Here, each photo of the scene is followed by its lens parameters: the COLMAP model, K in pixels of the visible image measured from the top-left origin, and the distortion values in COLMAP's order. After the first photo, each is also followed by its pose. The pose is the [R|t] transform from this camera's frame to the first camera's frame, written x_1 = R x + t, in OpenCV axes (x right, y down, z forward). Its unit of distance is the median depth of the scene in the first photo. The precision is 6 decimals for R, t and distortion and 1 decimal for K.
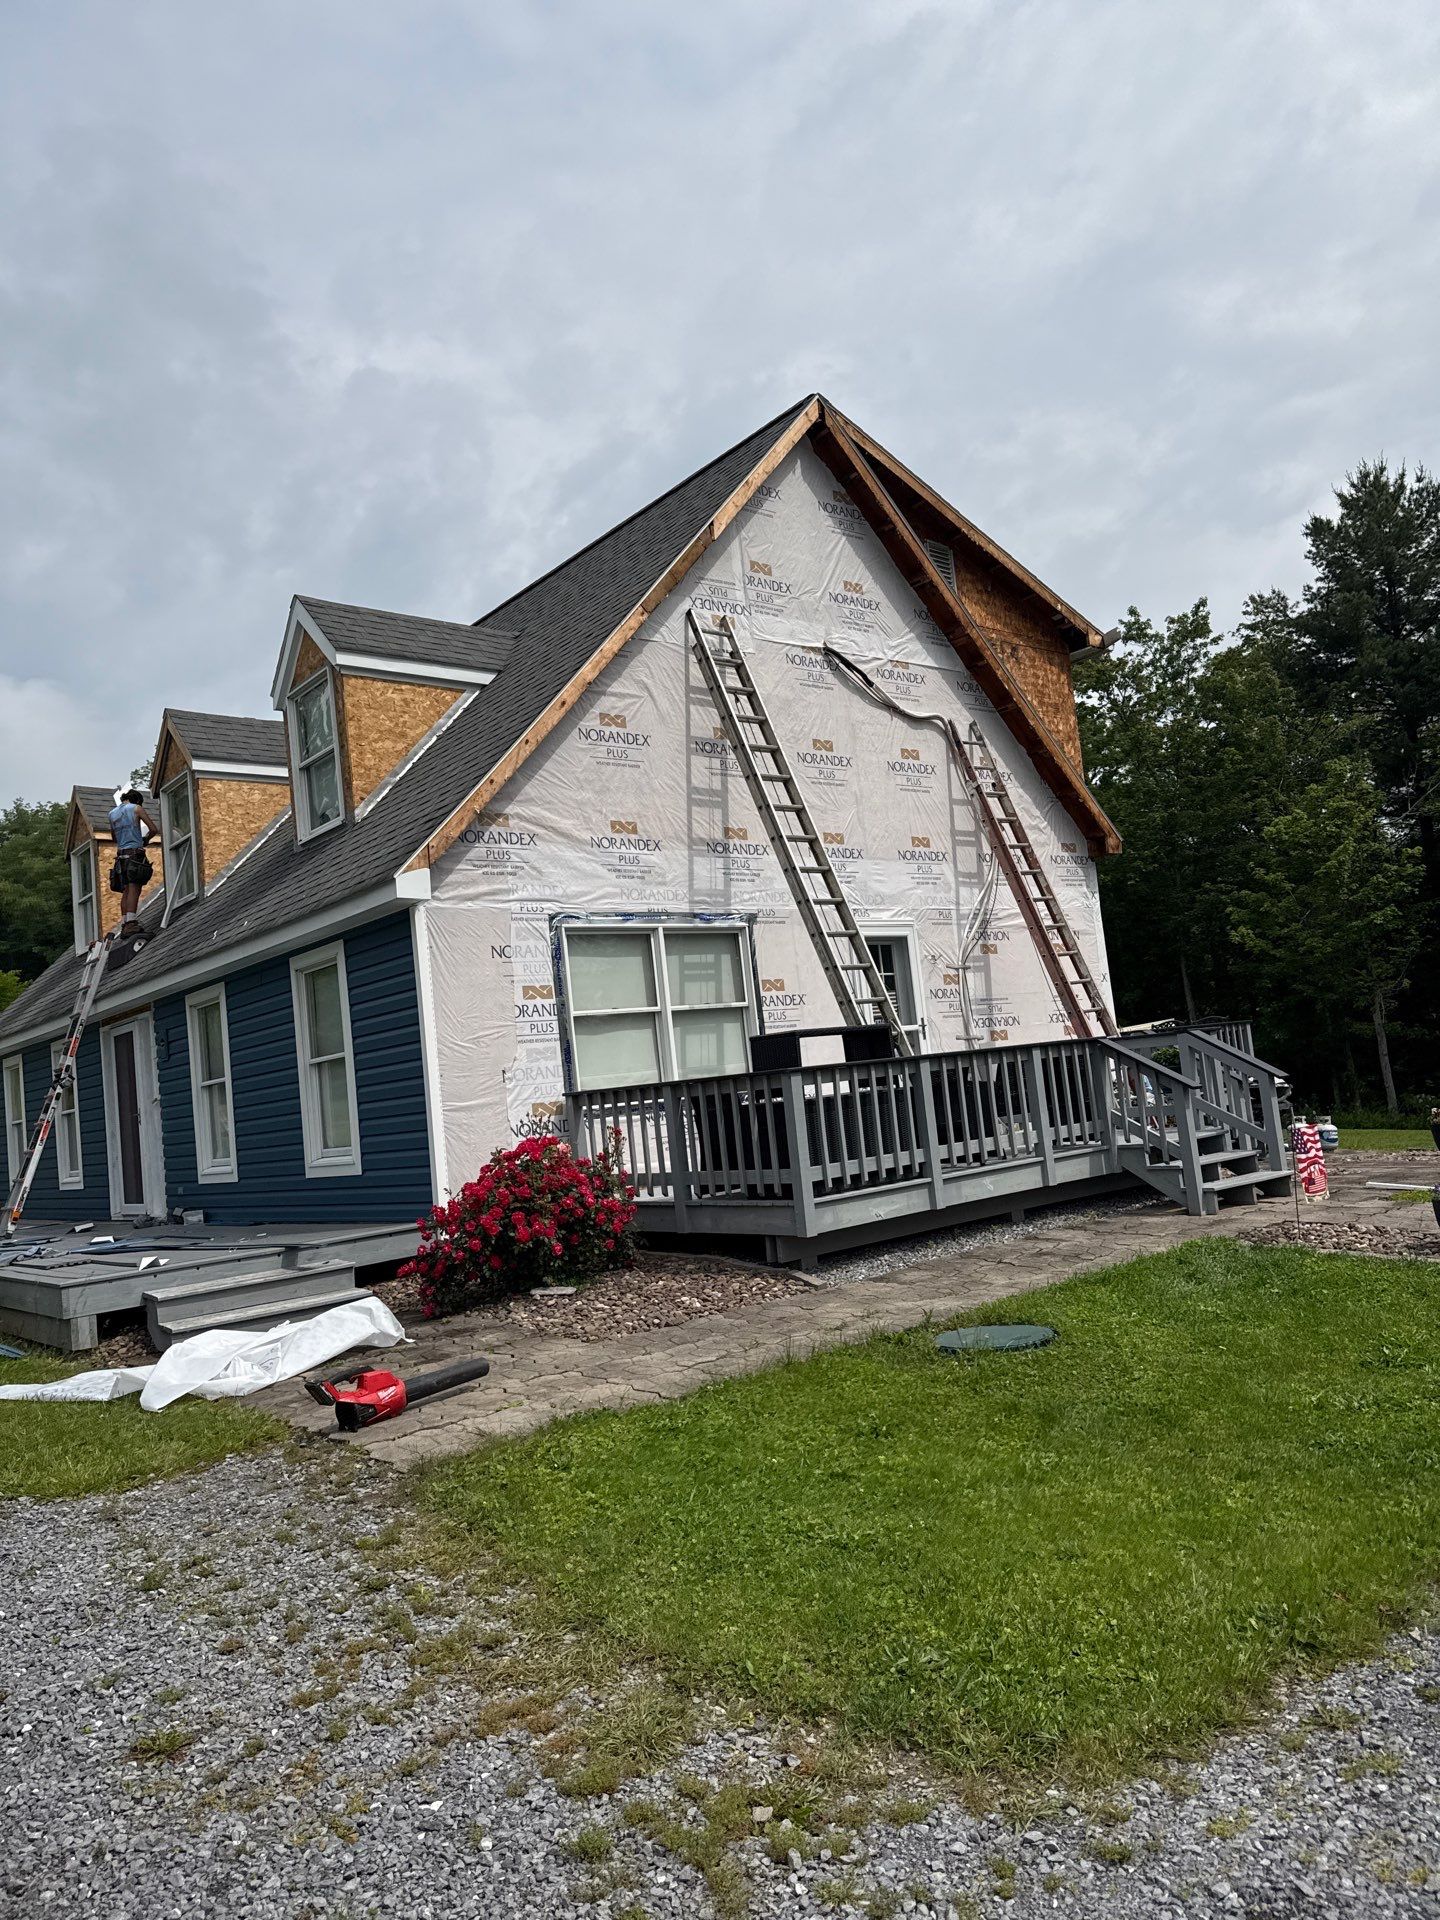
lens RADIAL K [[1315.0, 0, 720.0], [0, 1315.0, 960.0], [0, 0, 1]] dist [0.052585, -0.000214]
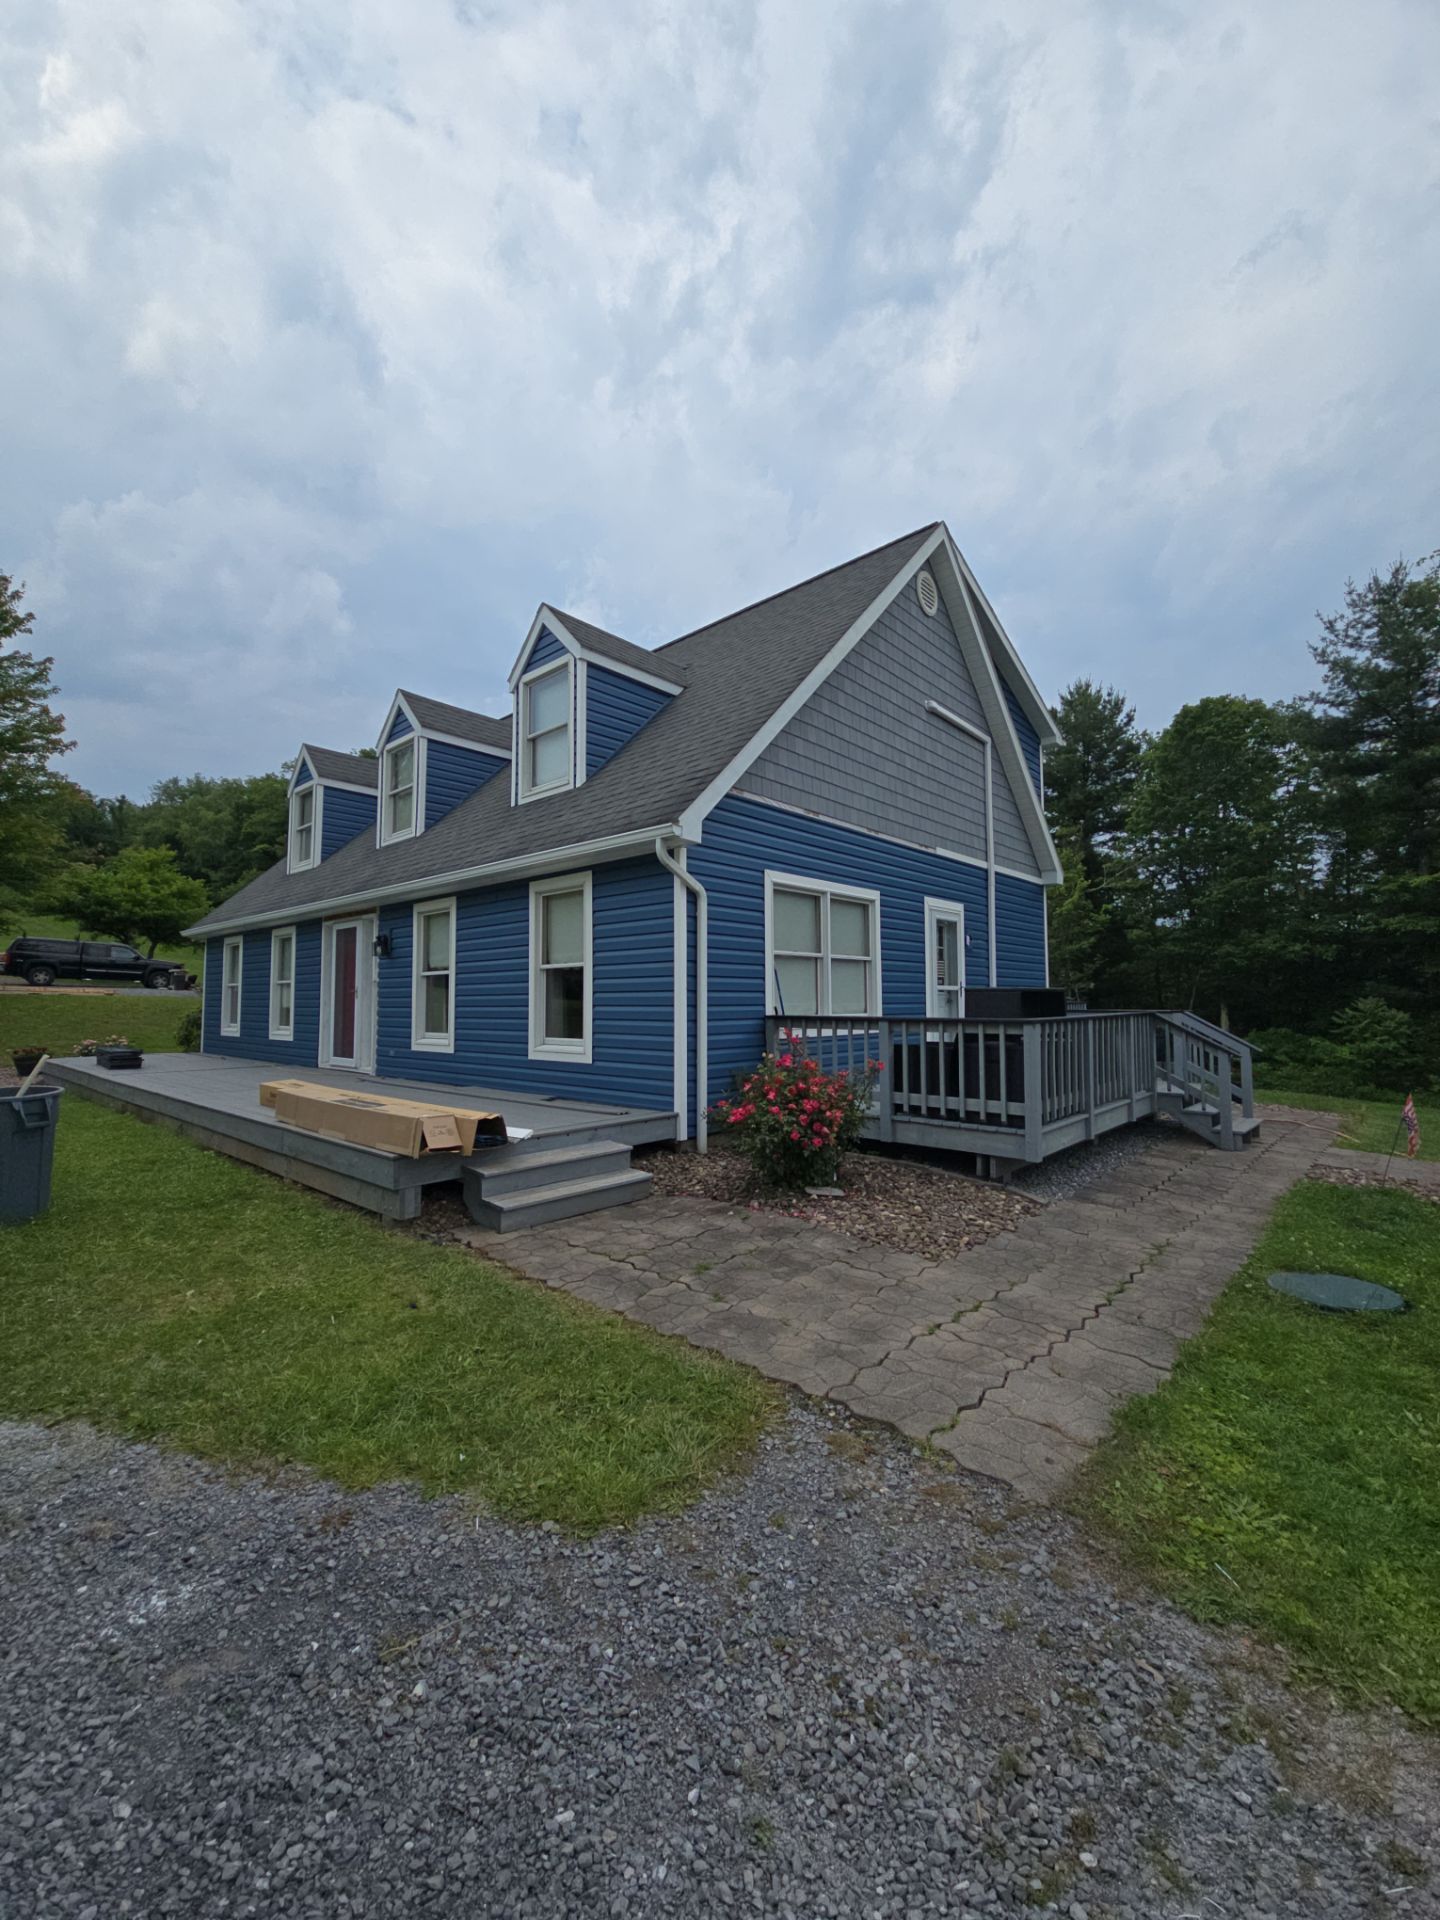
lens RADIAL K [[774.0, 0, 720.0], [0, 774.0, 960.0], [0, 0, 1]] dist [-0.000143, -0.000013]
pose [[0.985540, 0.107488, 0.130984, -0.238242], [-0.111906, 0.993356, 0.026831, 0.031631], [-0.127230, -0.041101, 0.991021, 0.260359]]
